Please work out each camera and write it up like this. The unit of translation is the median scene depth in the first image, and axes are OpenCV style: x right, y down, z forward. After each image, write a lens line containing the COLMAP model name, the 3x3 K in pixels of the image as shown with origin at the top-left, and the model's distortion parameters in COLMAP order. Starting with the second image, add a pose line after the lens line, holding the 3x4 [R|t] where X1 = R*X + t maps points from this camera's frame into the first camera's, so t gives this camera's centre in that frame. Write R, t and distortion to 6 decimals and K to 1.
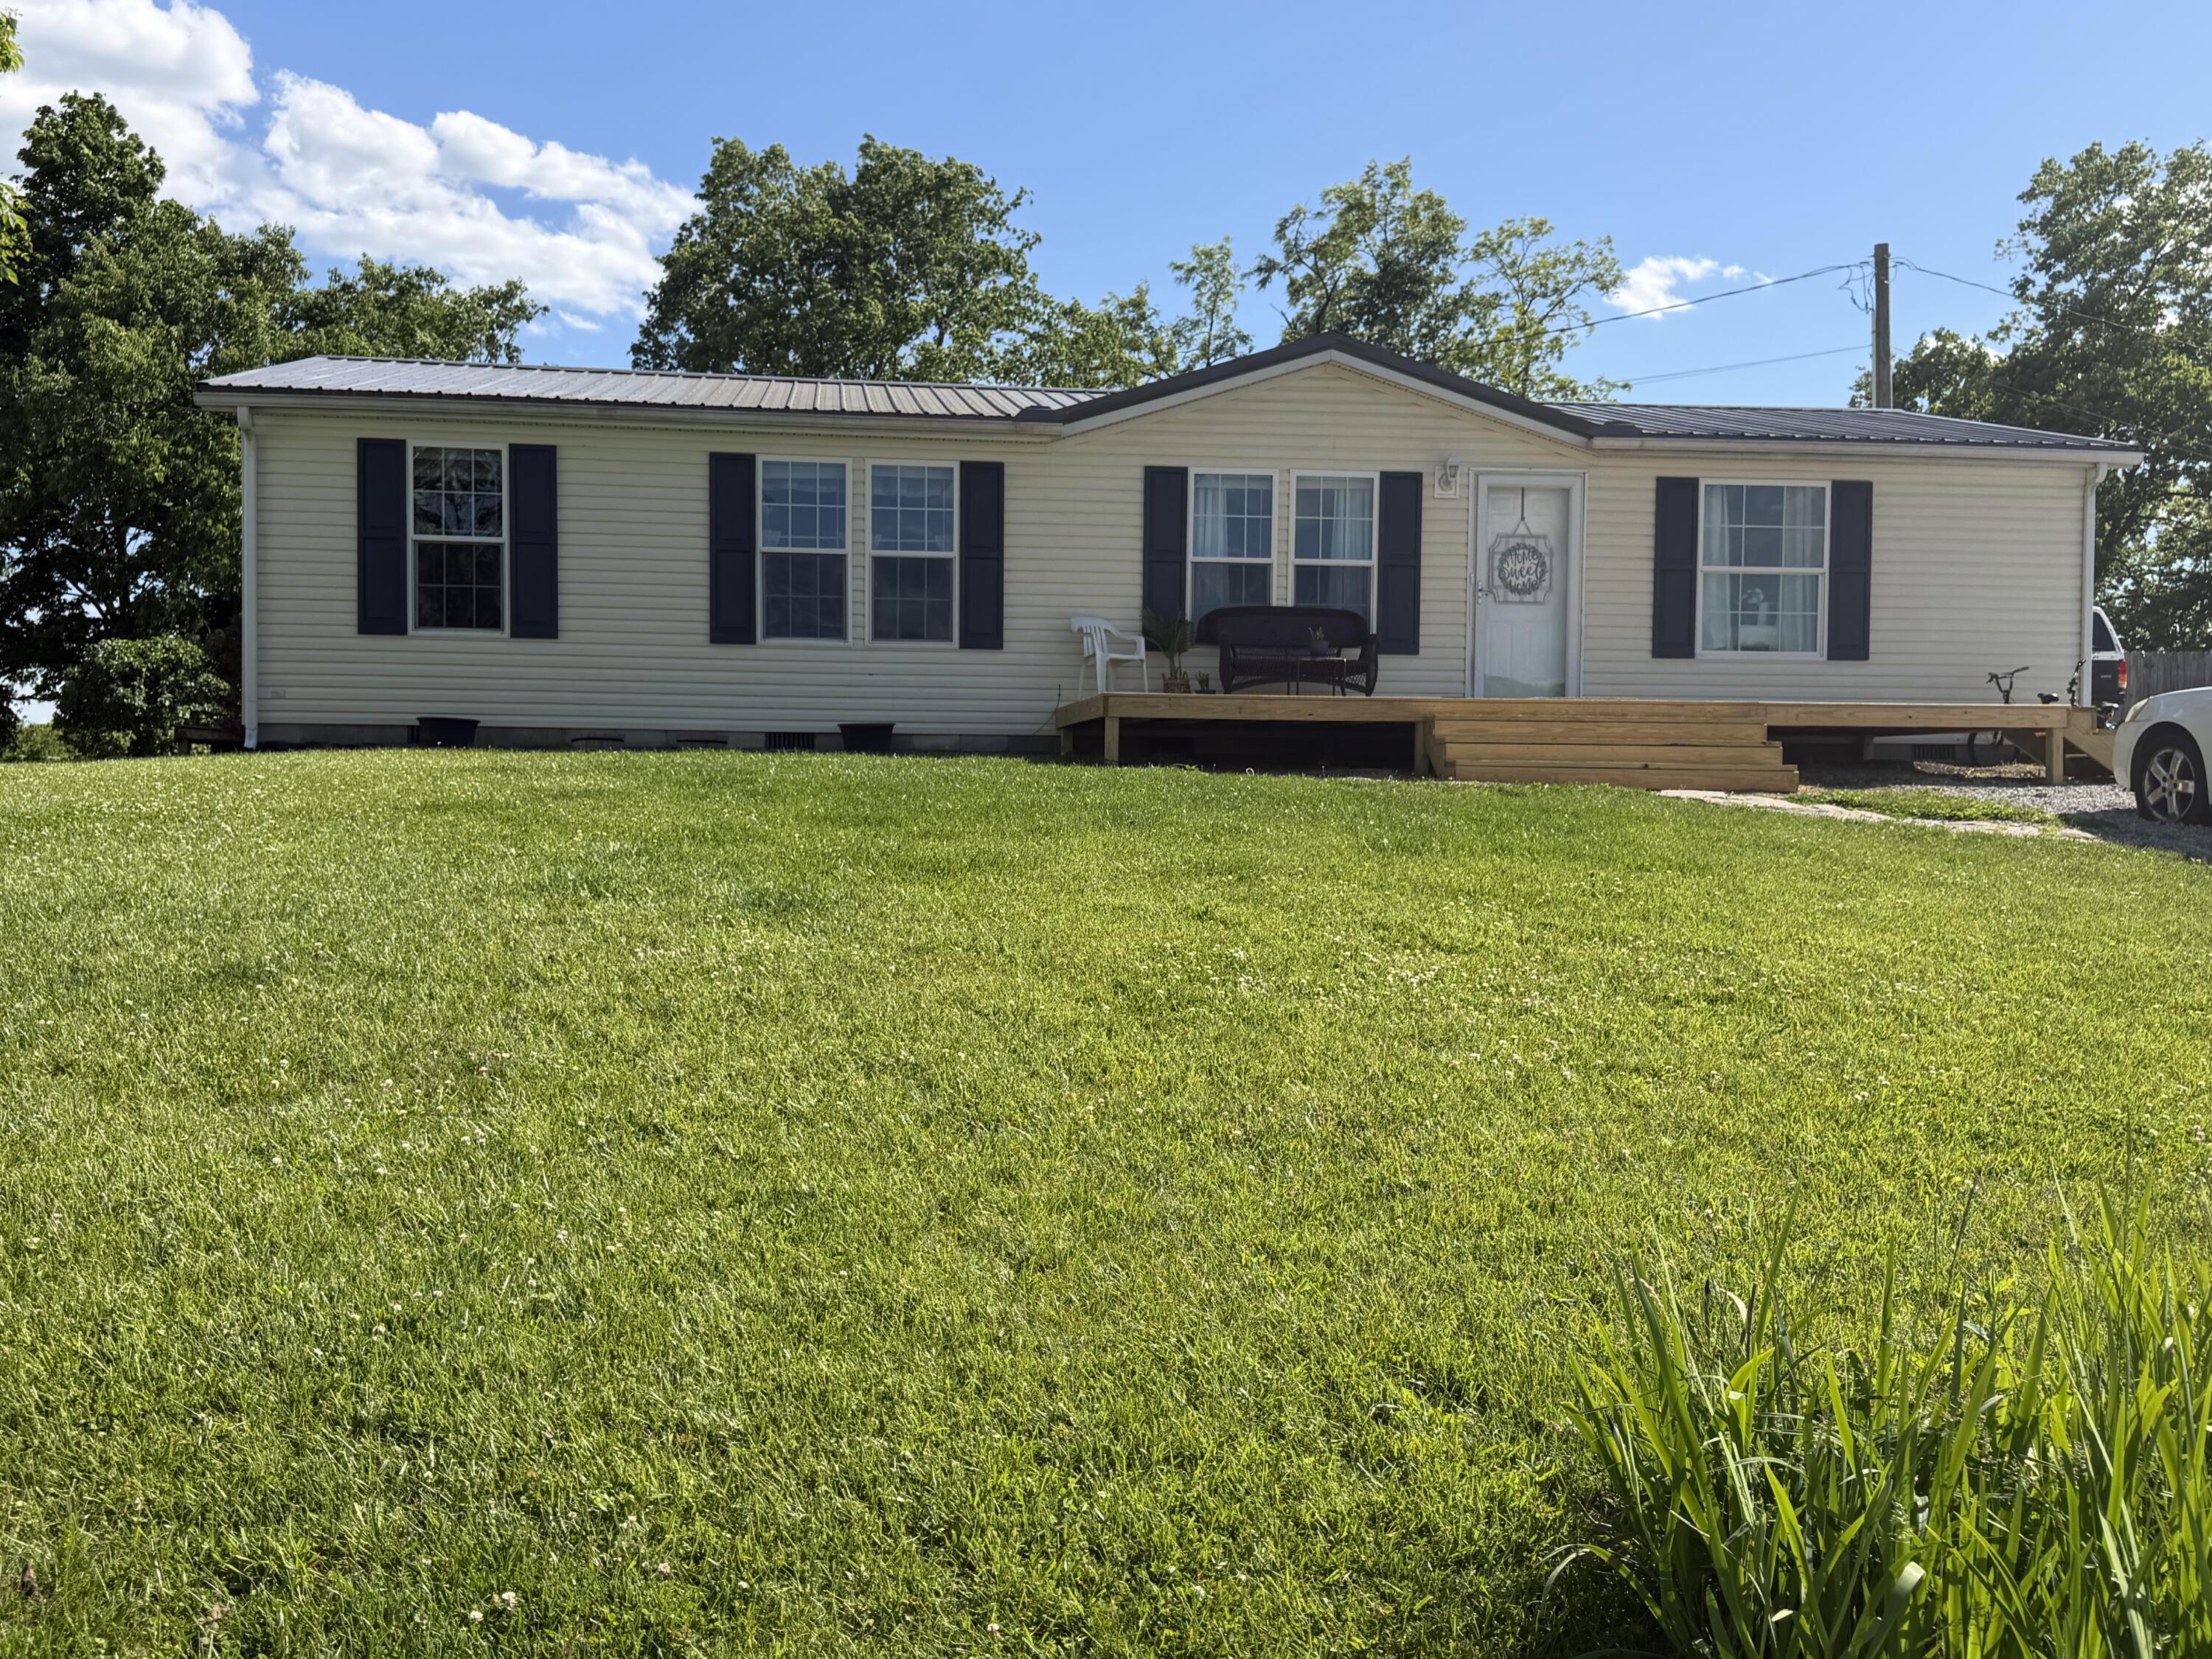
lens RADIAL K [[2172.0, 0, 1106.0], [0, 2172.0, 829.5], [0, 0, 1]] dist [0.184330, -0.443196]
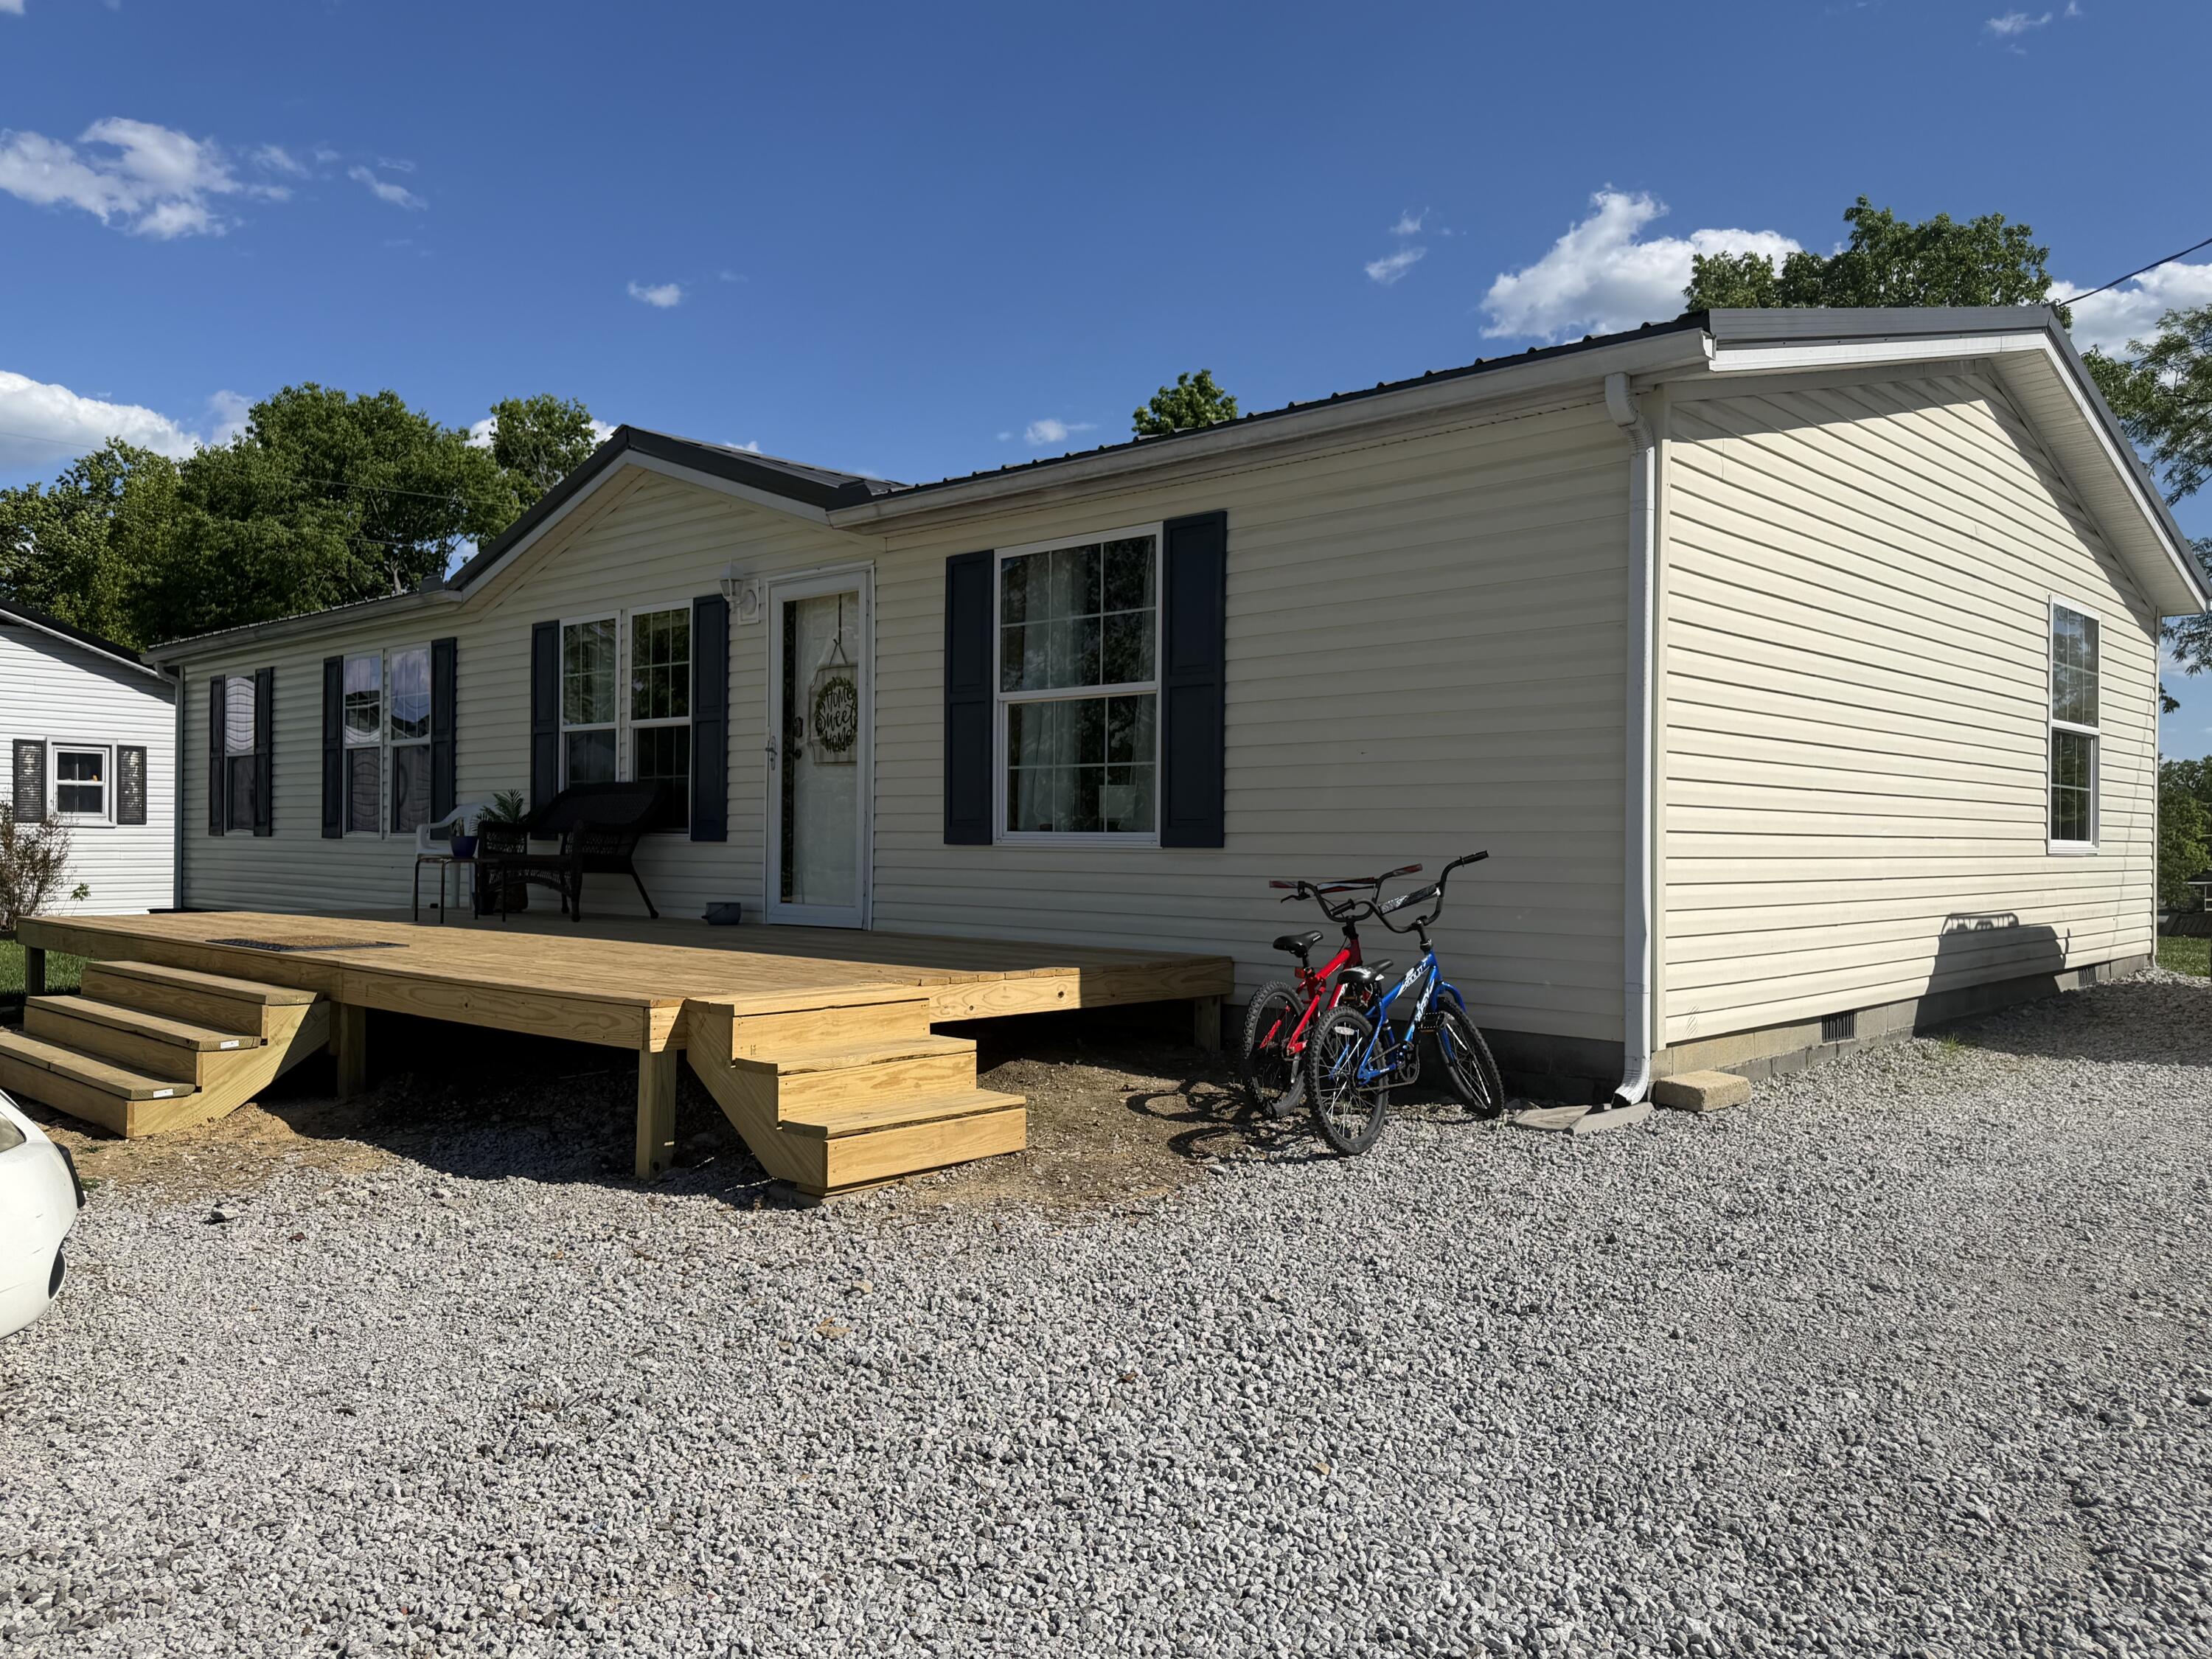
lens RADIAL K [[1663.3, 0, 1115.3], [0, 1663.3, 840.5], [0, 0, 1]] dist [0.117848, -0.201478]
pose [[0.628207, -0.000134, -0.778046, 0.669396], [-0.003552, 0.999989, -0.003040, -0.080603], [0.778038, 0.004673, 0.628200, 0.762083]]
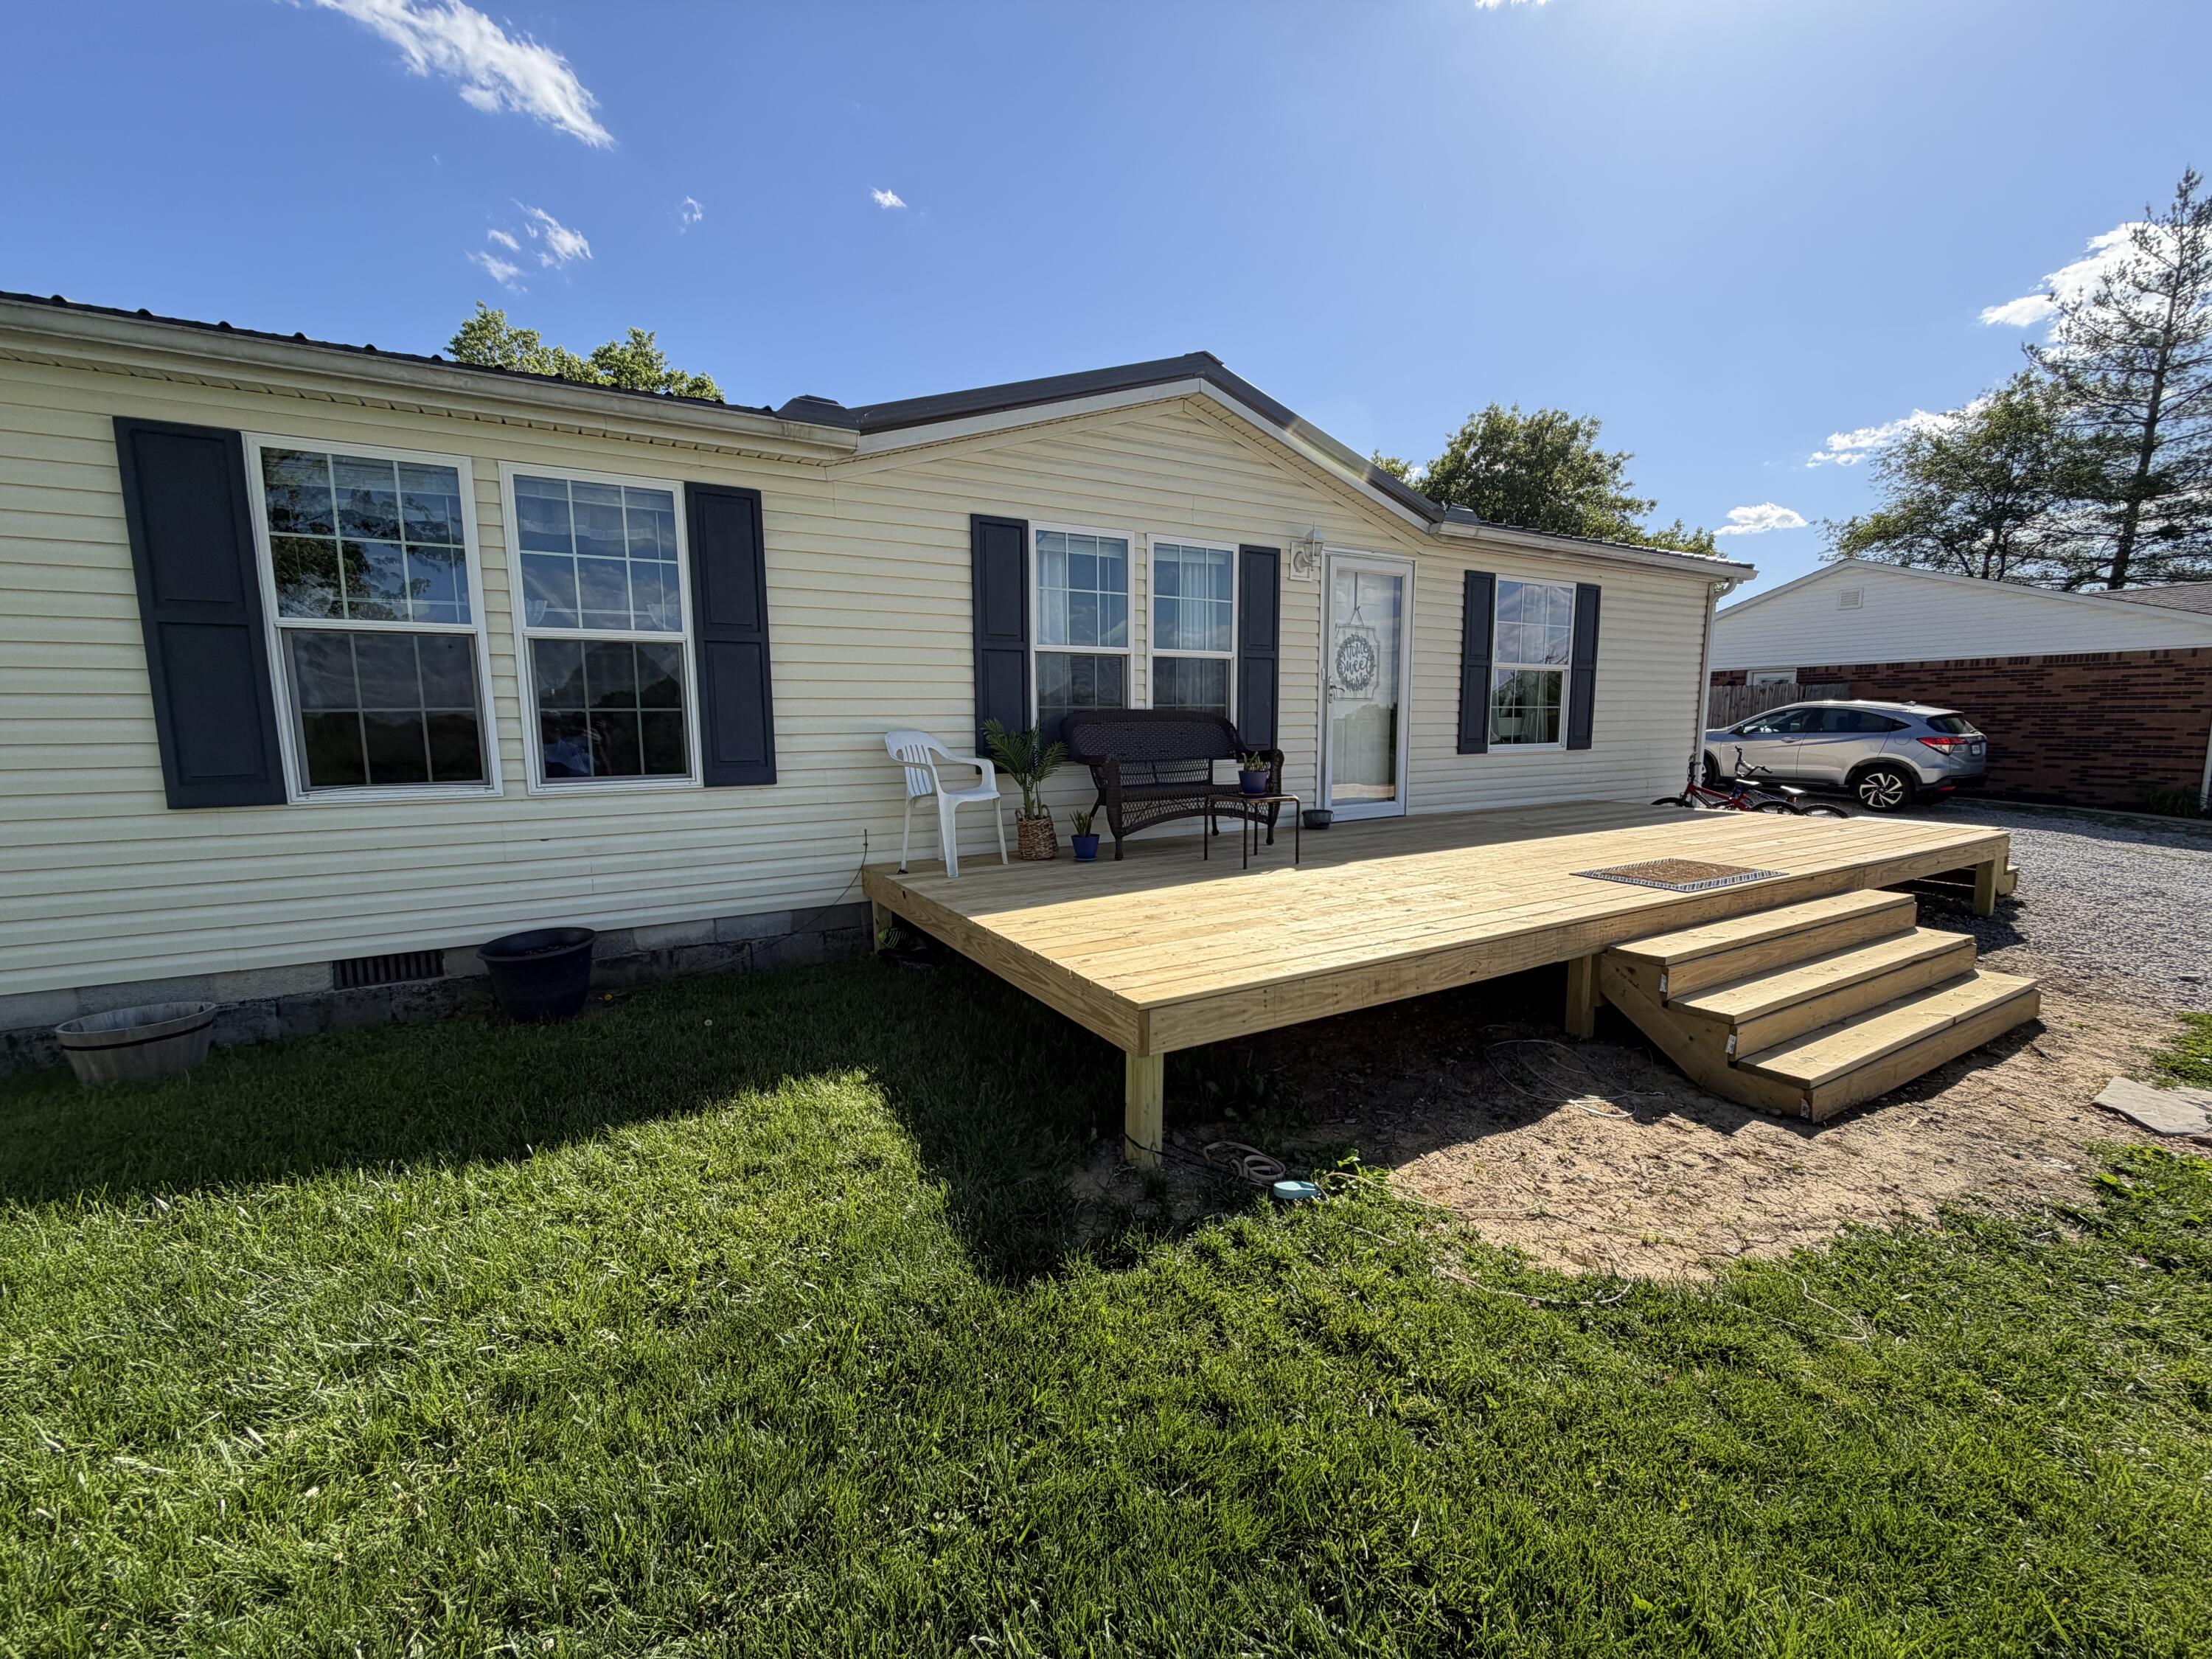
lens RADIAL K [[884.0, 0, 1099.9], [0, 884.0, 833.2], [0, 0, 1]] dist [0.000034, 0.000365]
pose [[0.925615, -0.064204, 0.372980, -0.056882], [0.022784, 0.993171, 0.114421, -0.095333], [-0.377779, -0.097412, 0.920757, 0.708576]]
